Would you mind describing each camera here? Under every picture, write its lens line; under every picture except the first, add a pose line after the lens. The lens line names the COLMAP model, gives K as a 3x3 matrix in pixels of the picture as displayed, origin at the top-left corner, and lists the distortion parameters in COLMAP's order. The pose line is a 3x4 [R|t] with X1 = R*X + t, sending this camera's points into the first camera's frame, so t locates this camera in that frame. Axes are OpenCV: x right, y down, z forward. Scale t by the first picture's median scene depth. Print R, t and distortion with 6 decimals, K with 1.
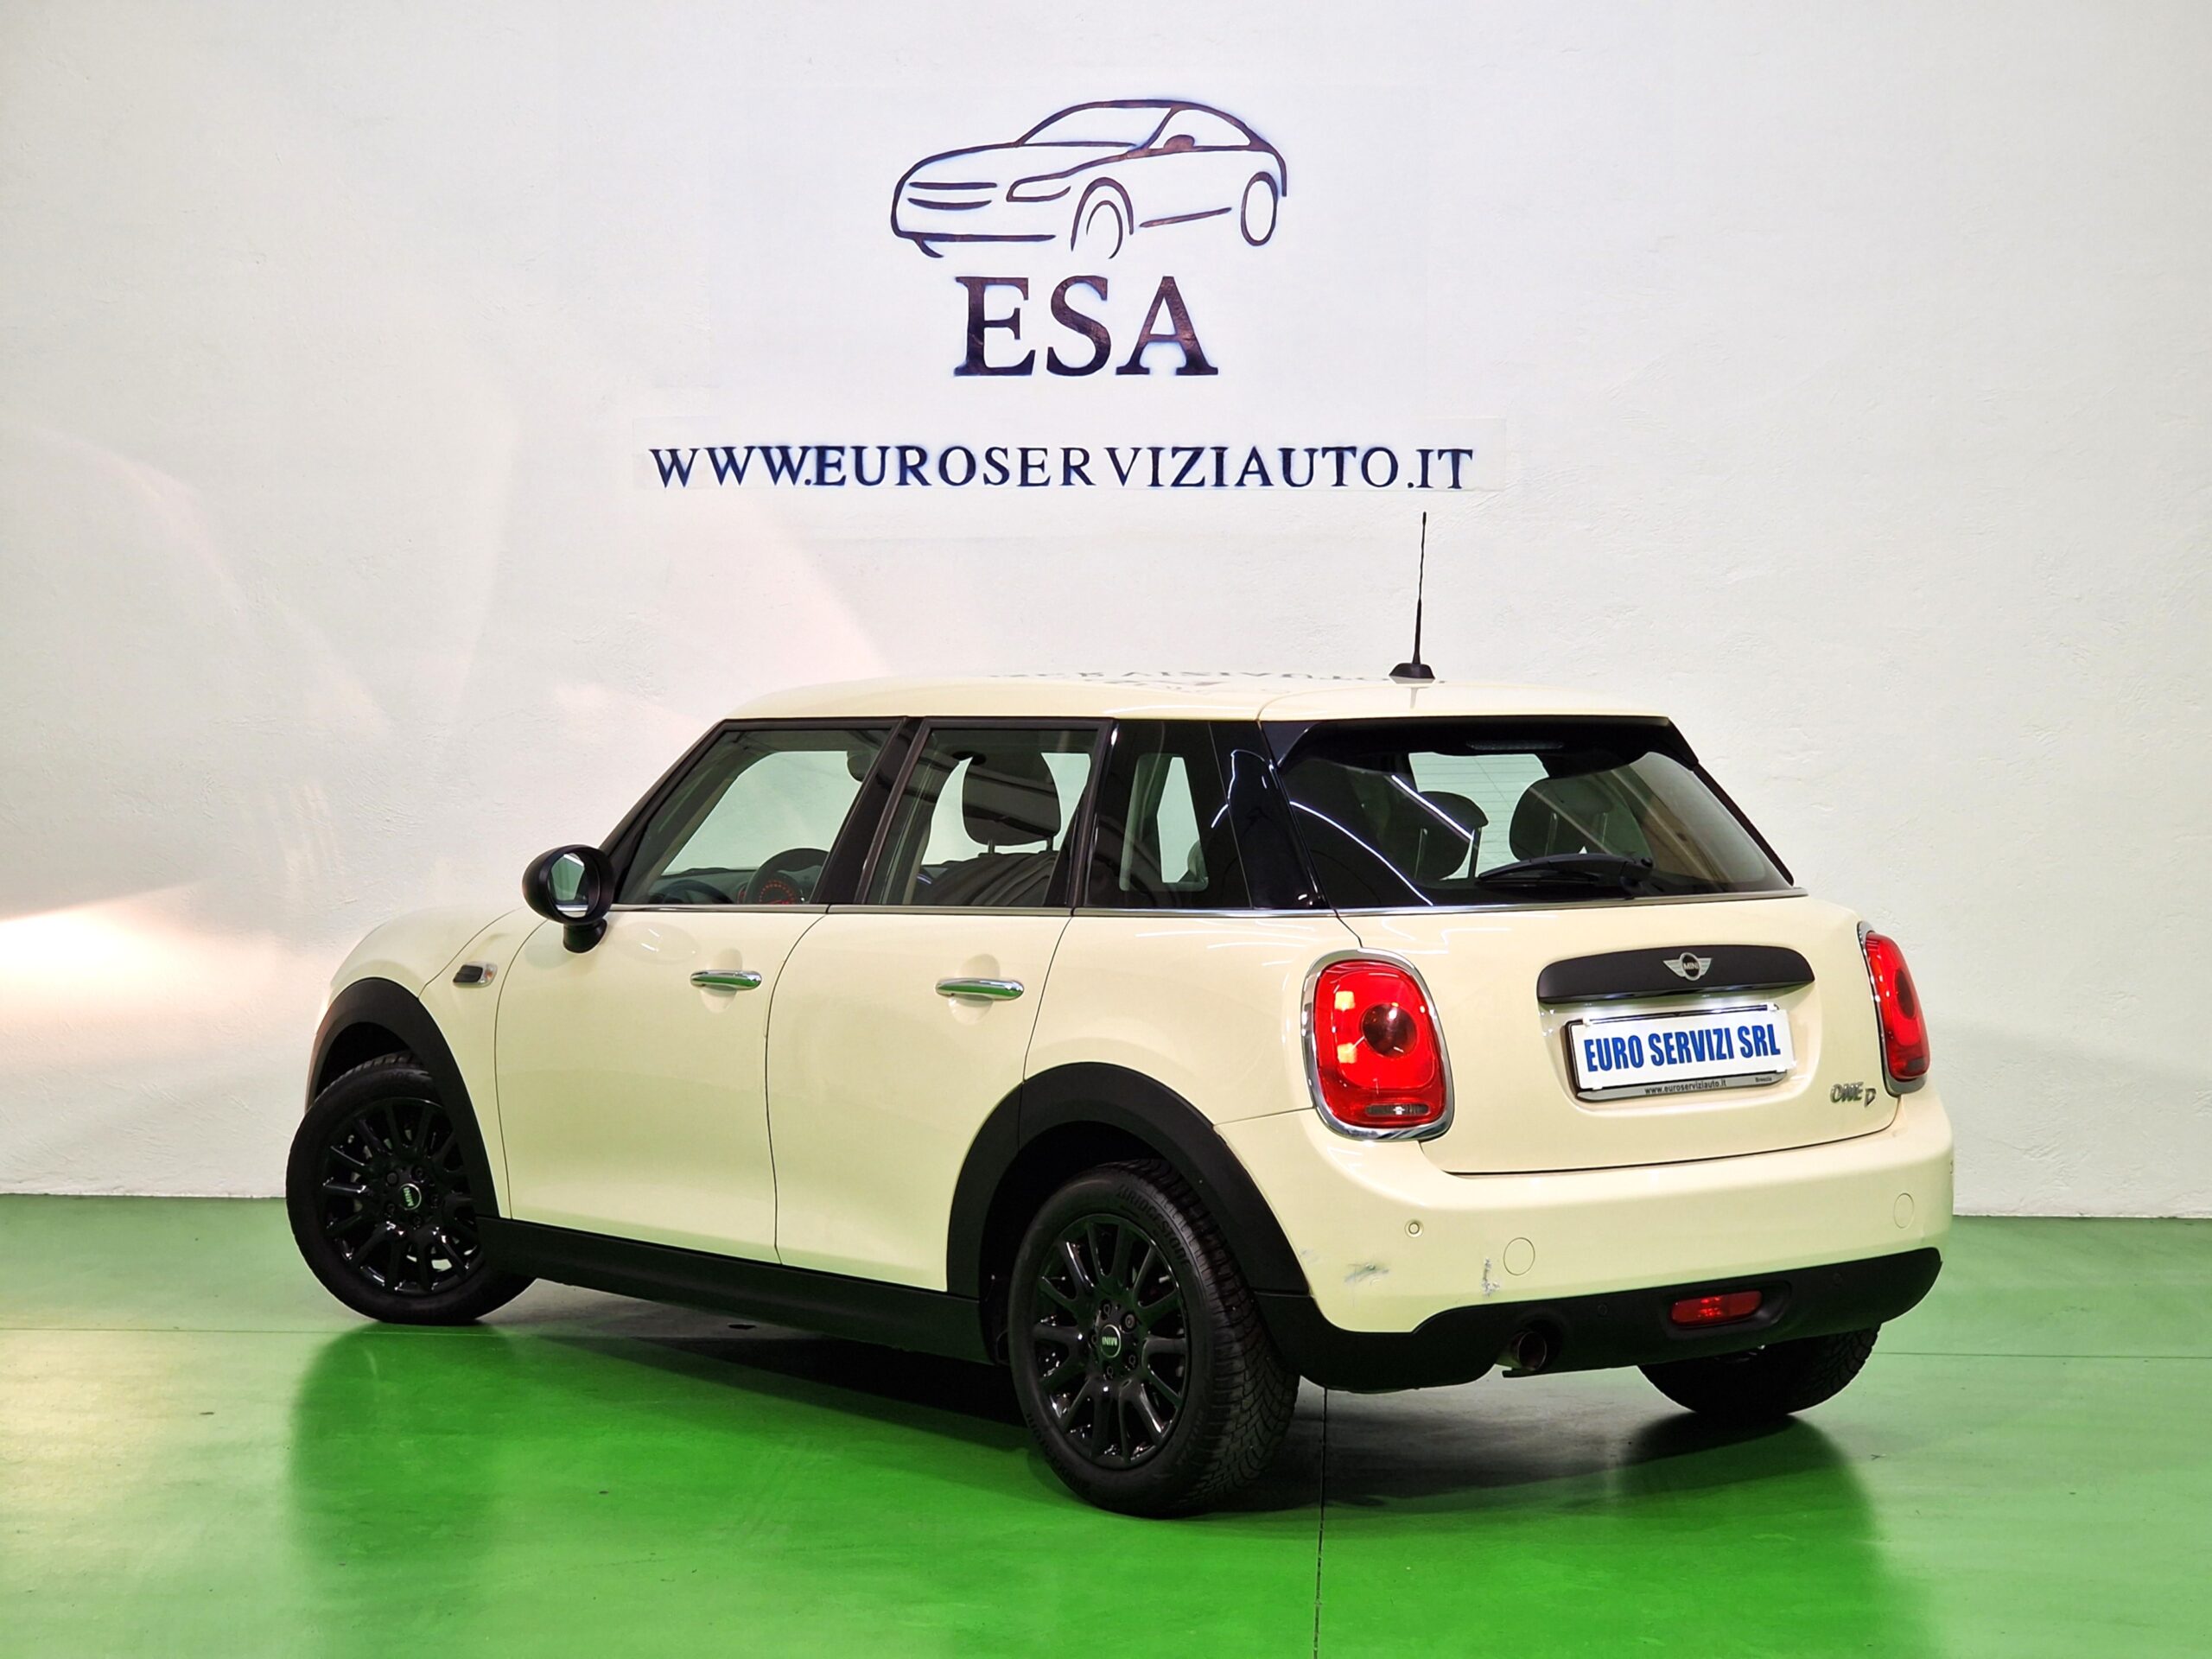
lens RADIAL K [[4184.6, 0, 1051.5], [0, 4184.6, 852.8], [0, 0, 1]] dist [0.155054, 0.000000]
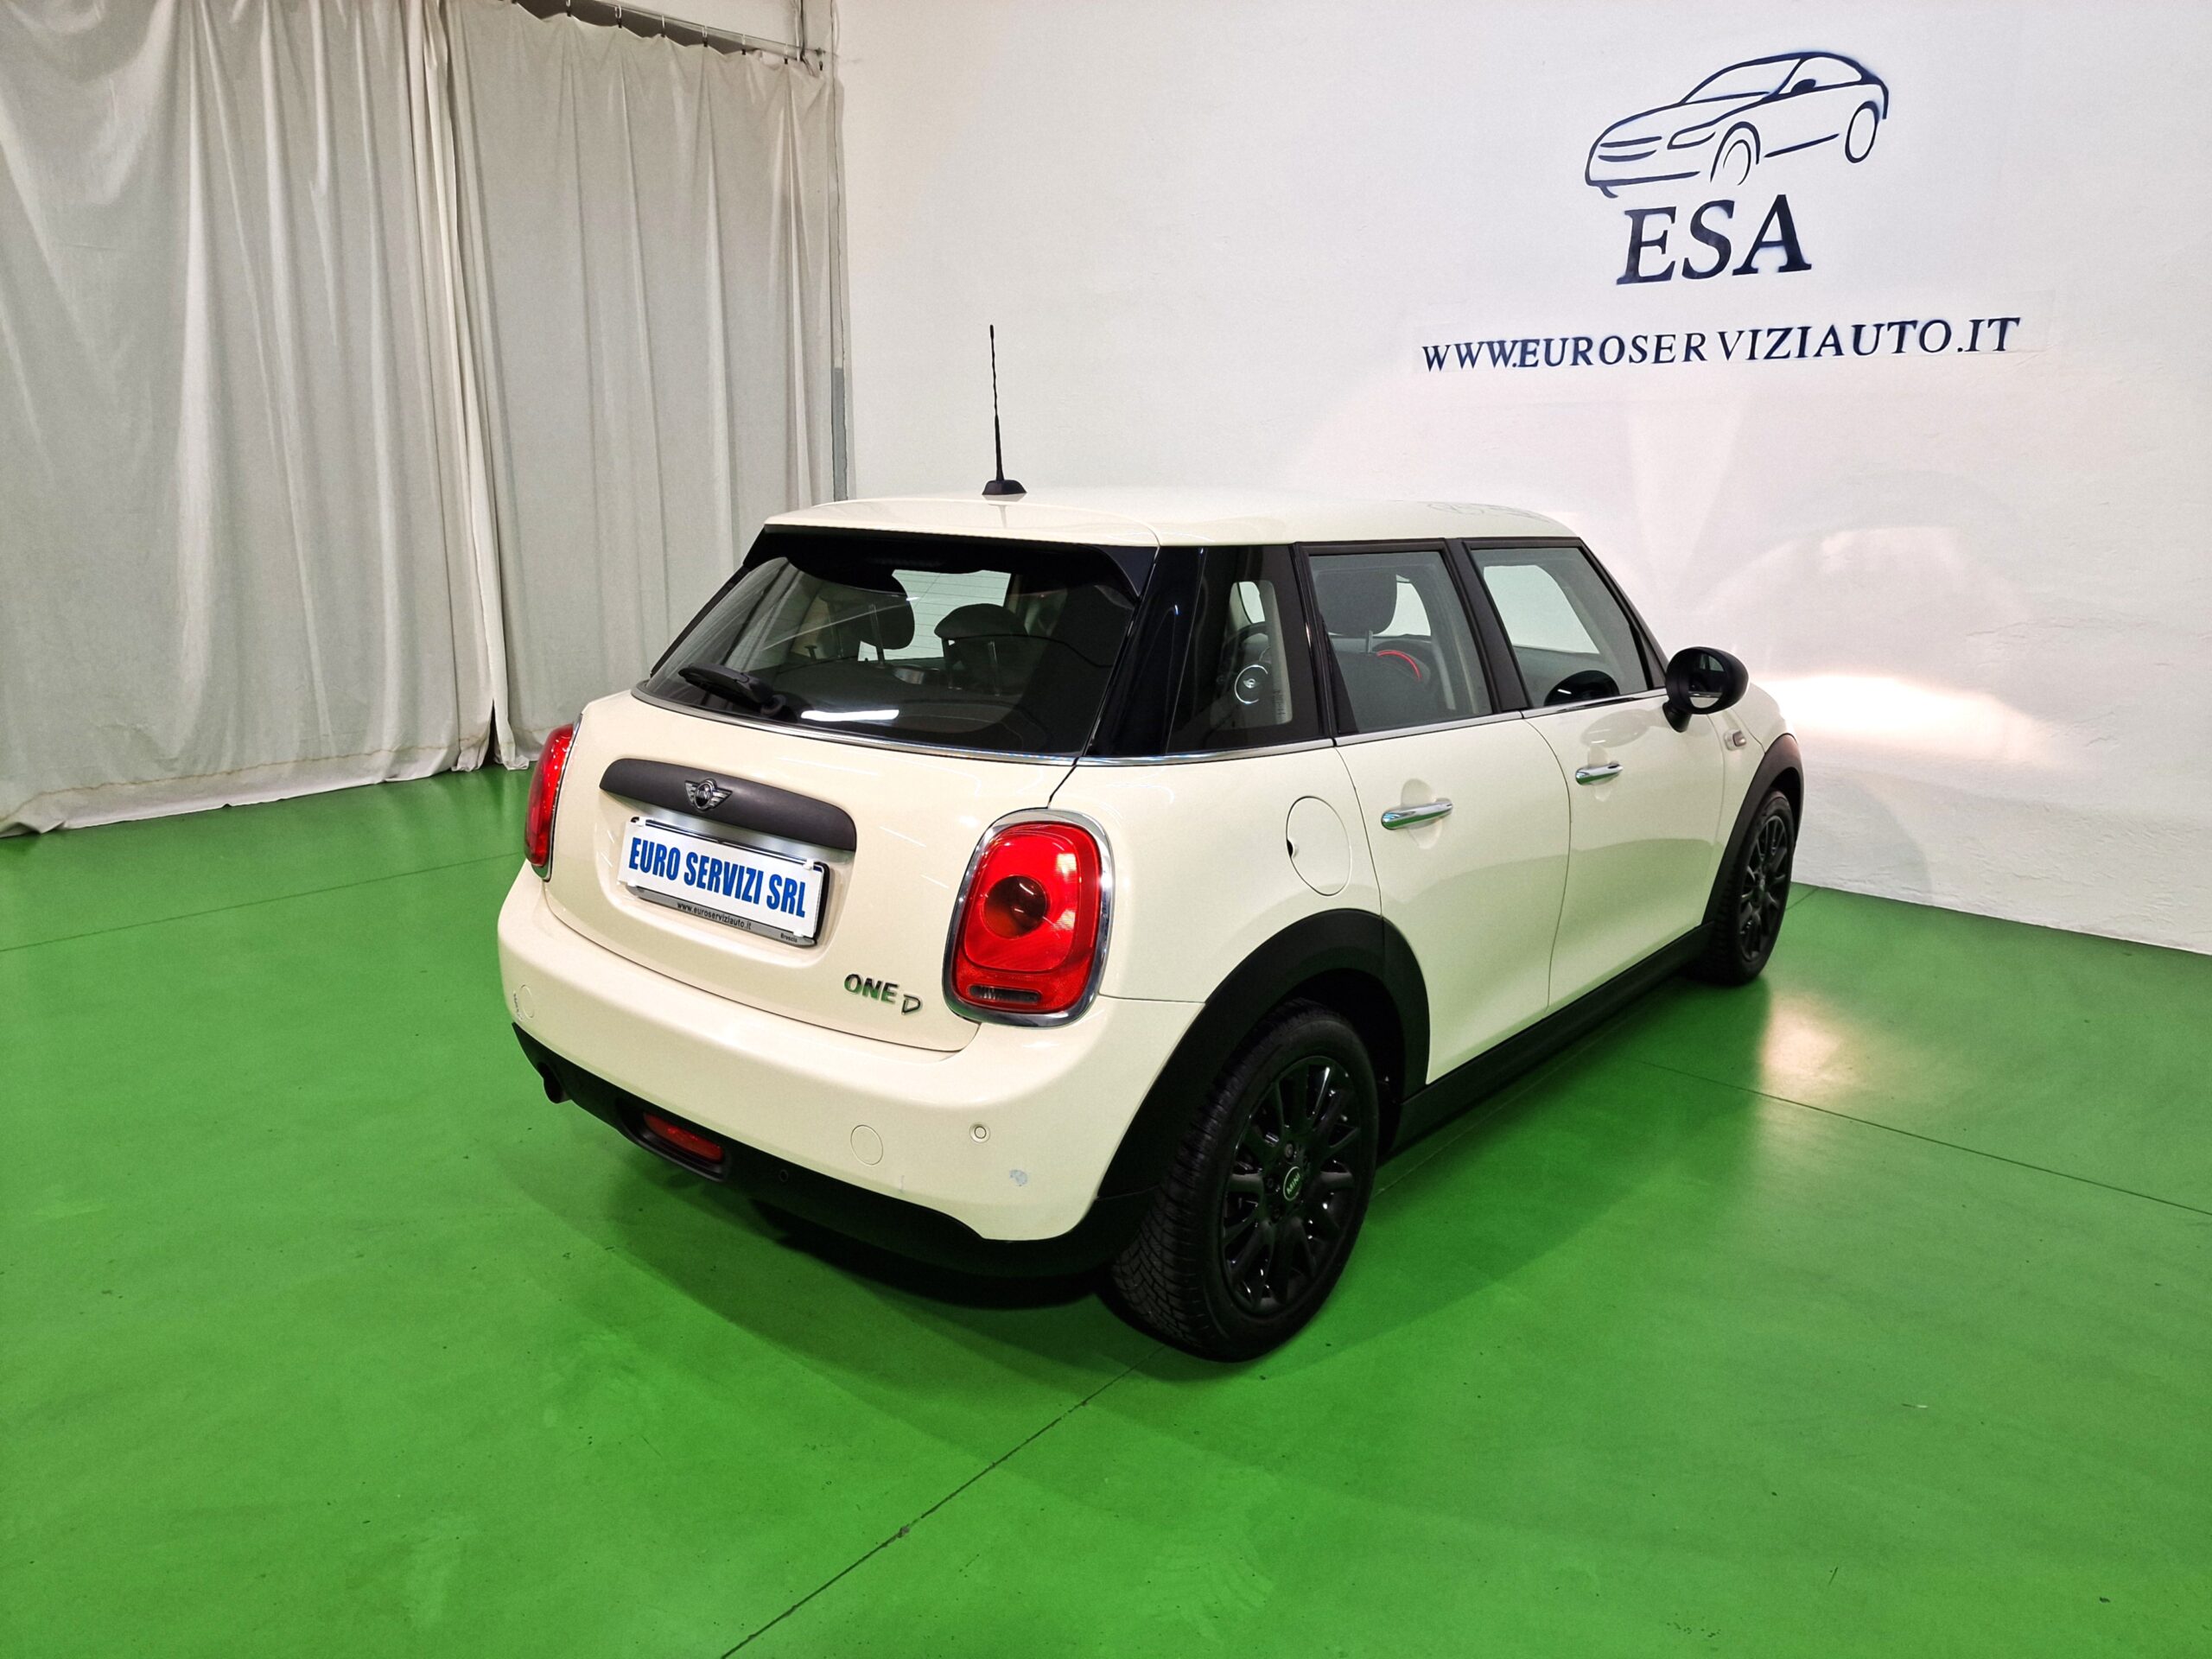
lens RADIAL K [[1479.8, 0, 1131.7], [0, 1479.8, 820.6], [0, 0, 1]] dist [0.087867, -0.053338]
pose [[0.814842, 0.147554, -0.560589, 0.160169], [-0.047108, 0.980718, 0.189664, -0.022643], [0.577766, -0.128137, 0.806082, 0.459740]]
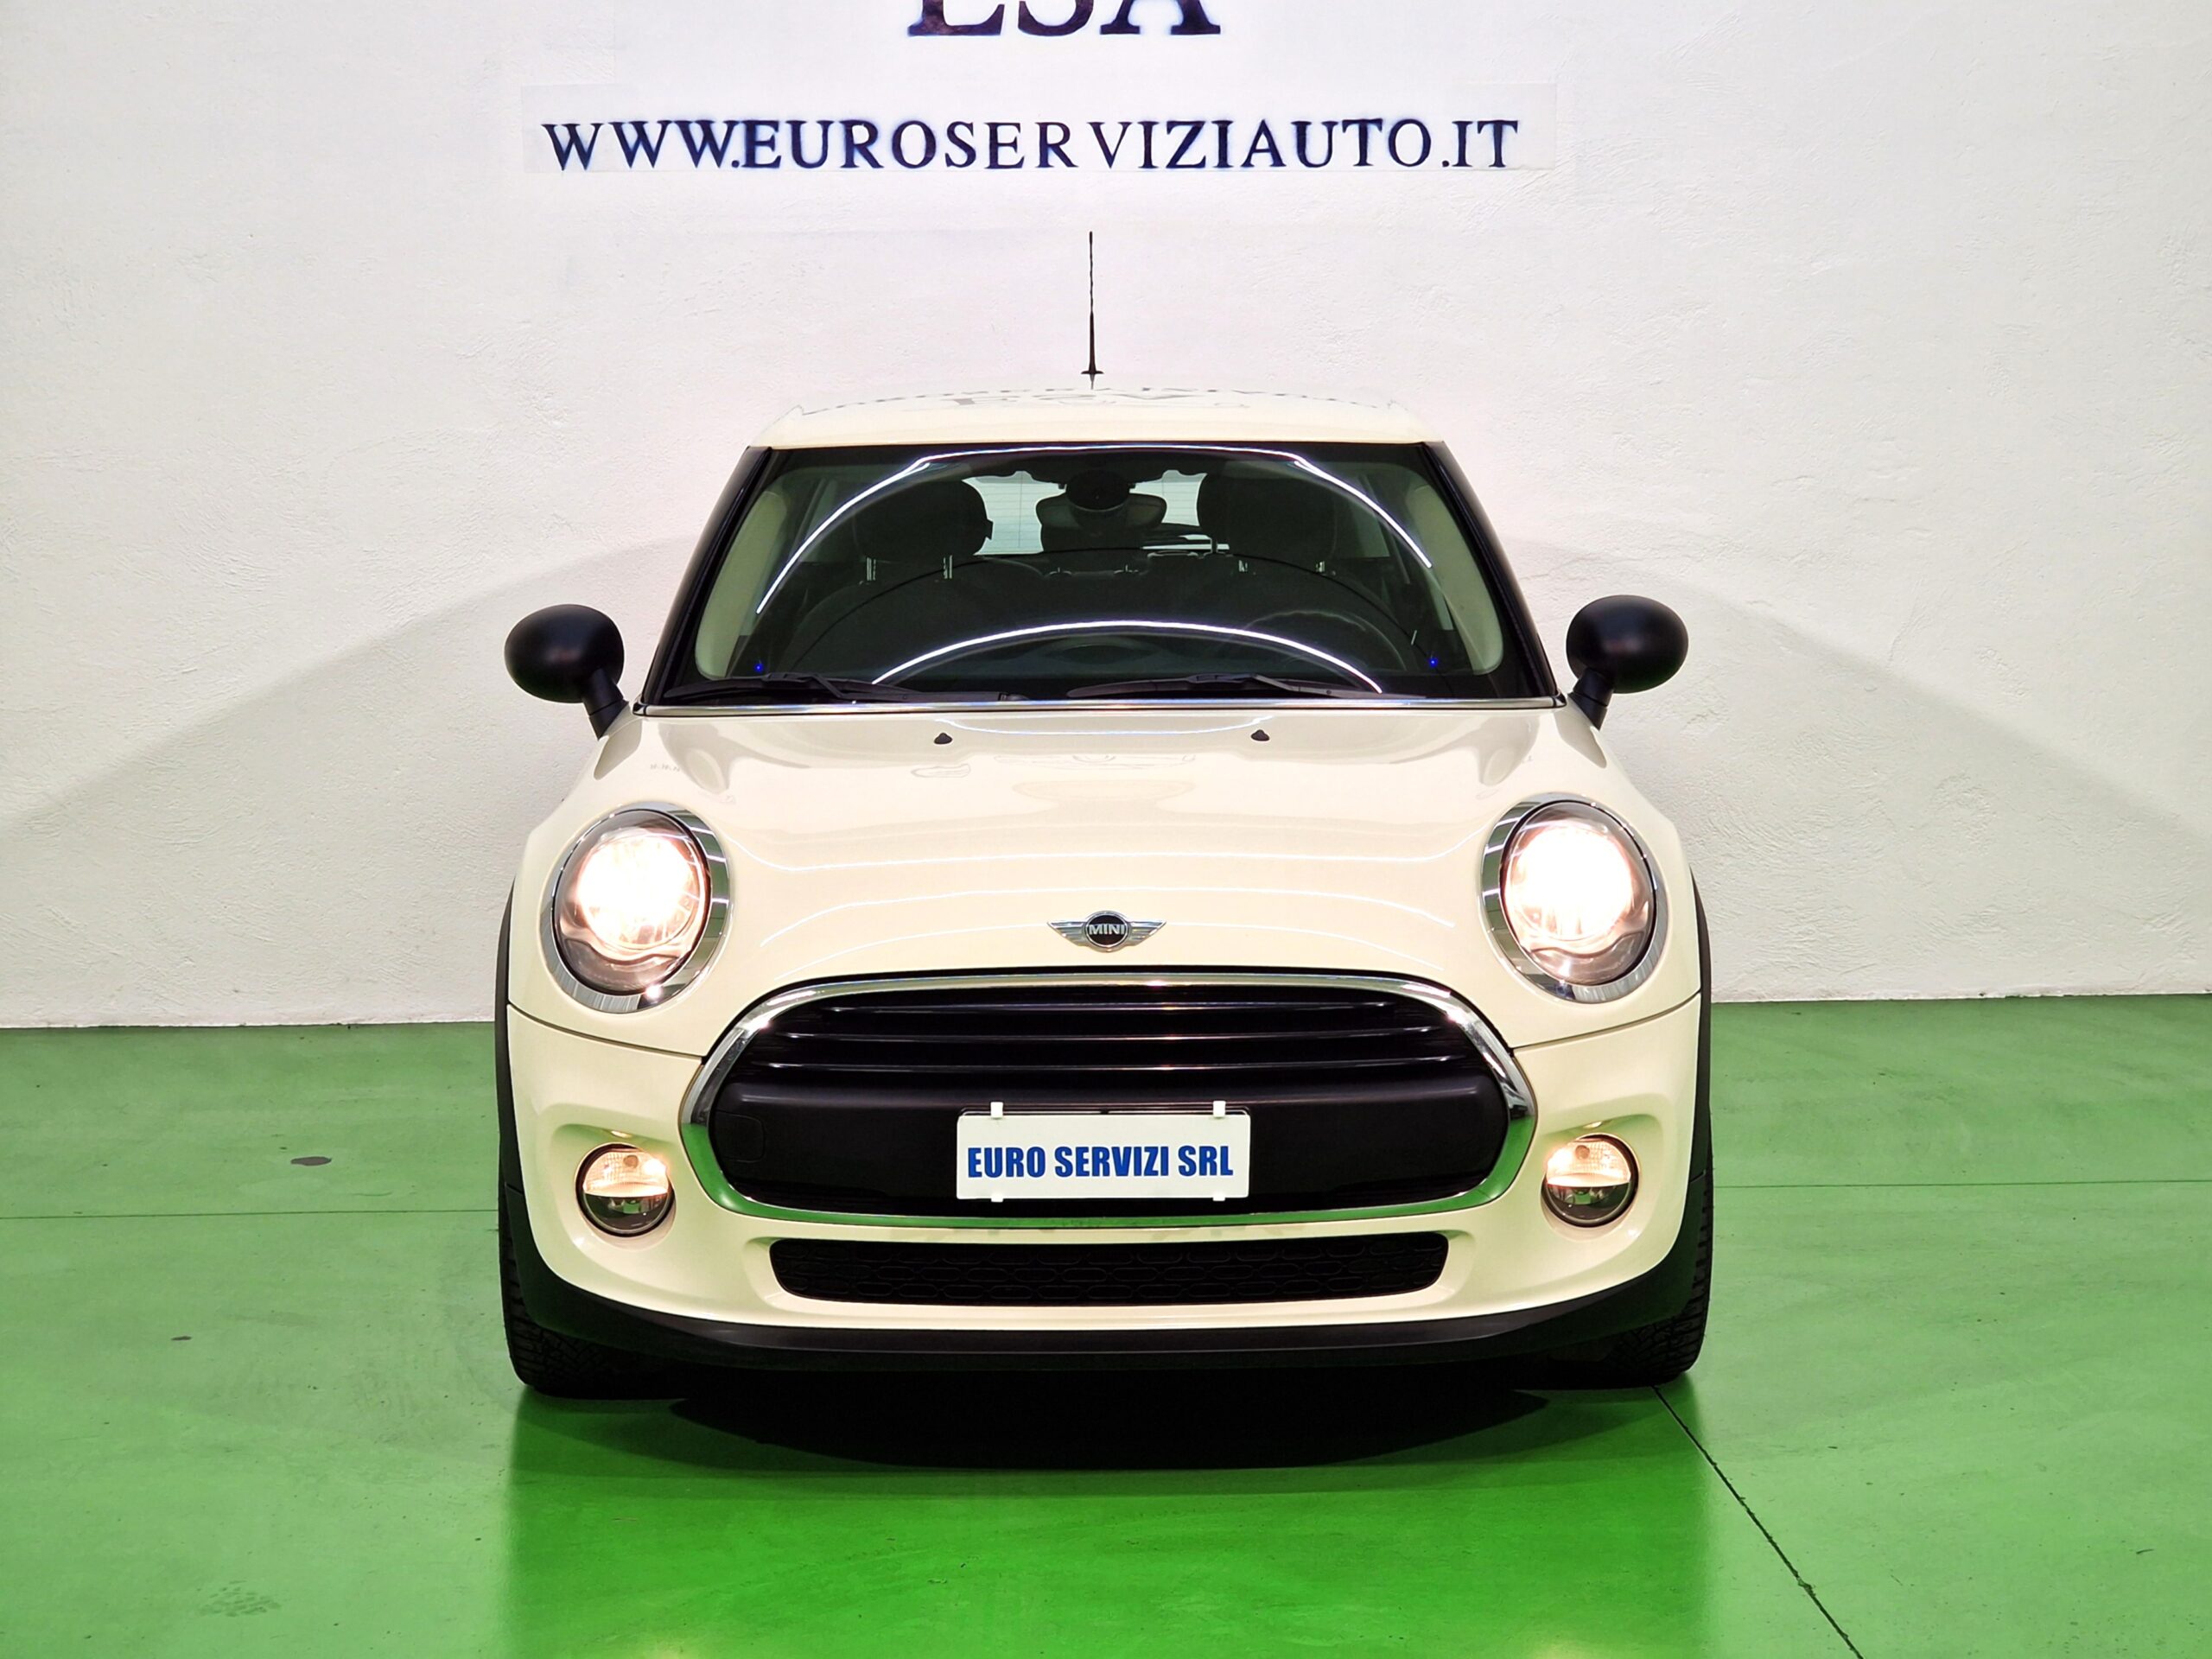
lens RADIAL K [[4184.6, 0, 1092.7], [0, 4184.6, 771.8], [0, 0, 1]] dist [0.155054, 0.000000]
pose [[0.993521, -0.021004, 0.111688, -0.084119], [0.015686, 0.998711, 0.048282, -0.006252], [-0.112558, -0.046217, 0.992570, 0.150265]]
